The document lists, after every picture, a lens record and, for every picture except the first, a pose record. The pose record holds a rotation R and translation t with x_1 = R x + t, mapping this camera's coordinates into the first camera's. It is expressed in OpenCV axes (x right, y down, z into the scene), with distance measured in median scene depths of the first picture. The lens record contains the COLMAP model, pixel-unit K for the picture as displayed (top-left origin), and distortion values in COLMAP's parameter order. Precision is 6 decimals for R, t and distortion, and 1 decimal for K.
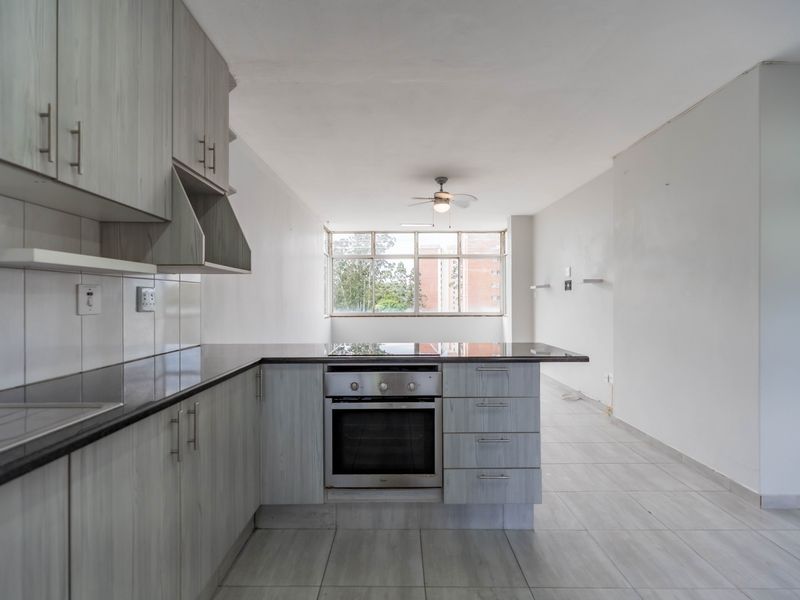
lens RADIAL K [[413.9, 0, 396.3], [0, 413.9, 297.8], [0, 0, 1]] dist [0.000929, 0.001746]
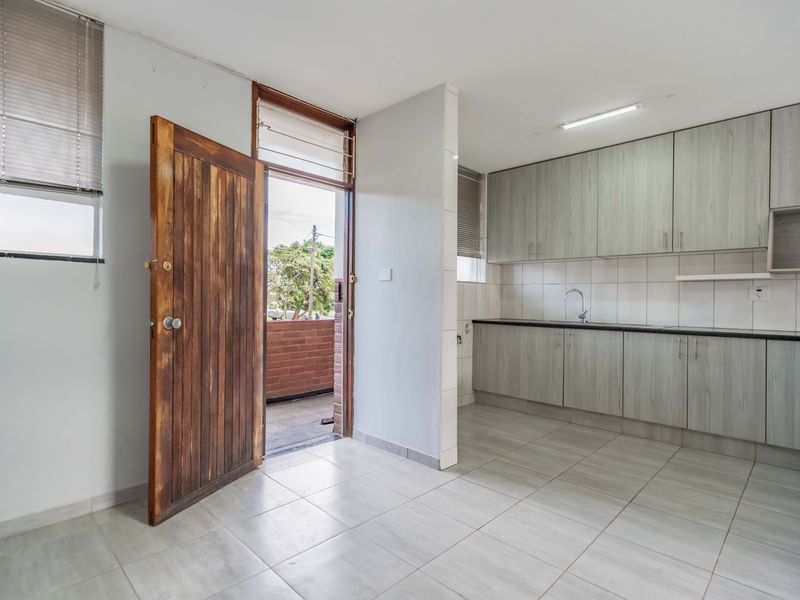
lens RADIAL K [[413.9, 0, 398.6], [0, 413.9, 298.7], [0, 0, 1]] dist [0.000929, 0.001746]
pose [[-0.700963, -0.007115, -0.713162, 1.490880], [-0.006672, 0.999972, -0.003419, 0.038996], [0.713166, 0.002362, -0.700991, 0.947320]]
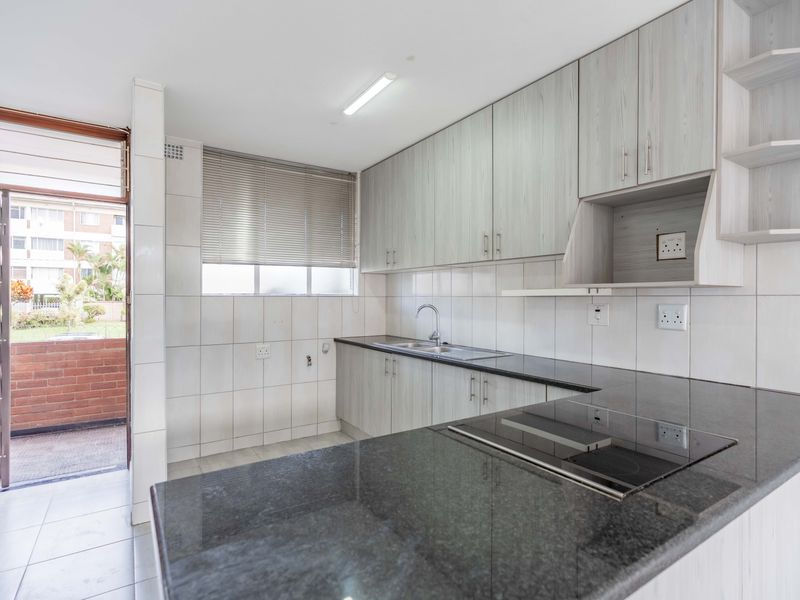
lens RADIAL K [[413.9, 0, 395.0], [0, 413.9, 300.4], [0, 0, 1]] dist [0.000929, 0.001746]
pose [[-0.838130, 0.003373, -0.545460, 0.487520], [0.003037, 0.999994, 0.001518, -0.039487], [0.545462, -0.000384, -0.838136, 1.472030]]
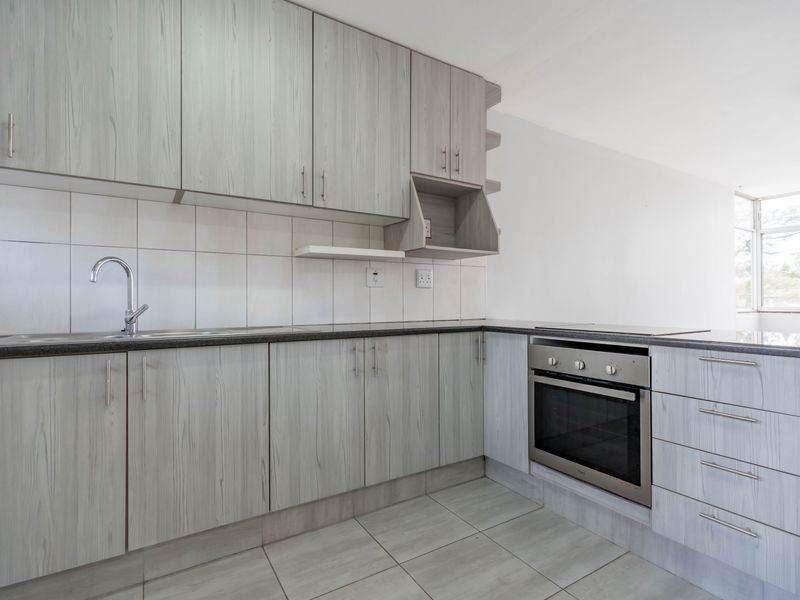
lens RADIAL K [[413.9, 0, 397.8], [0, 413.9, 299.4], [0, 0, 1]] dist [0.000929, 0.001746]
pose [[0.525048, -0.002065, -0.851070, 0.518074], [0.005539, 0.999984, 0.000991, 0.070608], [0.851054, -0.005235, 0.525051, 0.206333]]
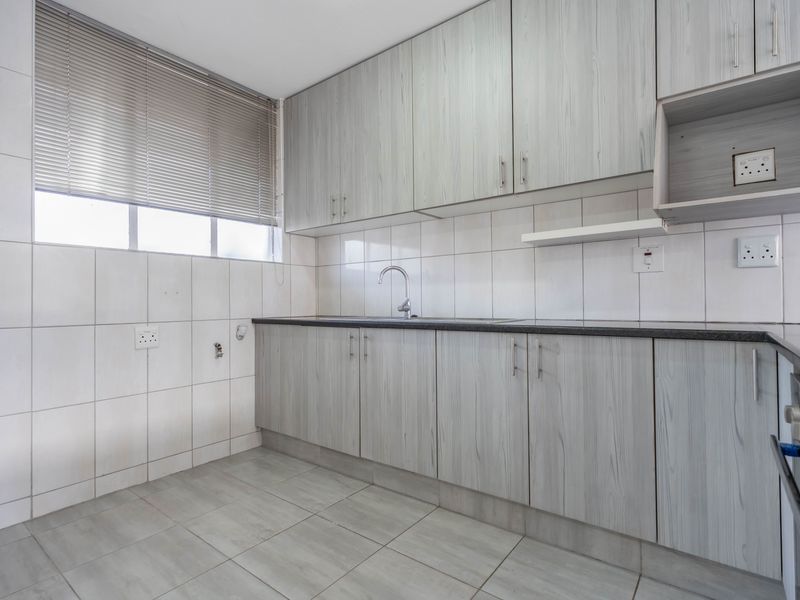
lens RADIAL K [[413.9, 0, 393.6], [0, 413.9, 298.9], [0, 0, 1]] dist [0.000929, 0.001746]
pose [[-0.614578, 0.000275, -0.788856, 0.482632], [0.014498, 0.999835, -0.010947, 0.095210], [0.788723, -0.018164, -0.614481, 0.938638]]
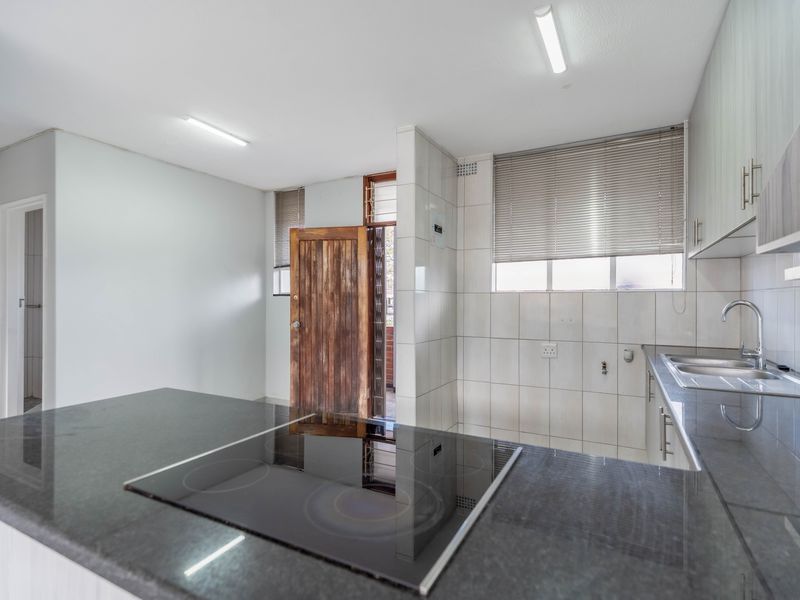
lens RADIAL K [[413.9, 0, 401.0], [0, 413.9, 297.1], [0, 0, 1]] dist [0.000929, 0.001746]
pose [[-0.888551, 0.004529, 0.458755, -0.235274], [-0.000266, 0.999946, -0.010386, -0.019182], [-0.458777, -0.009351, -0.888502, 1.459848]]
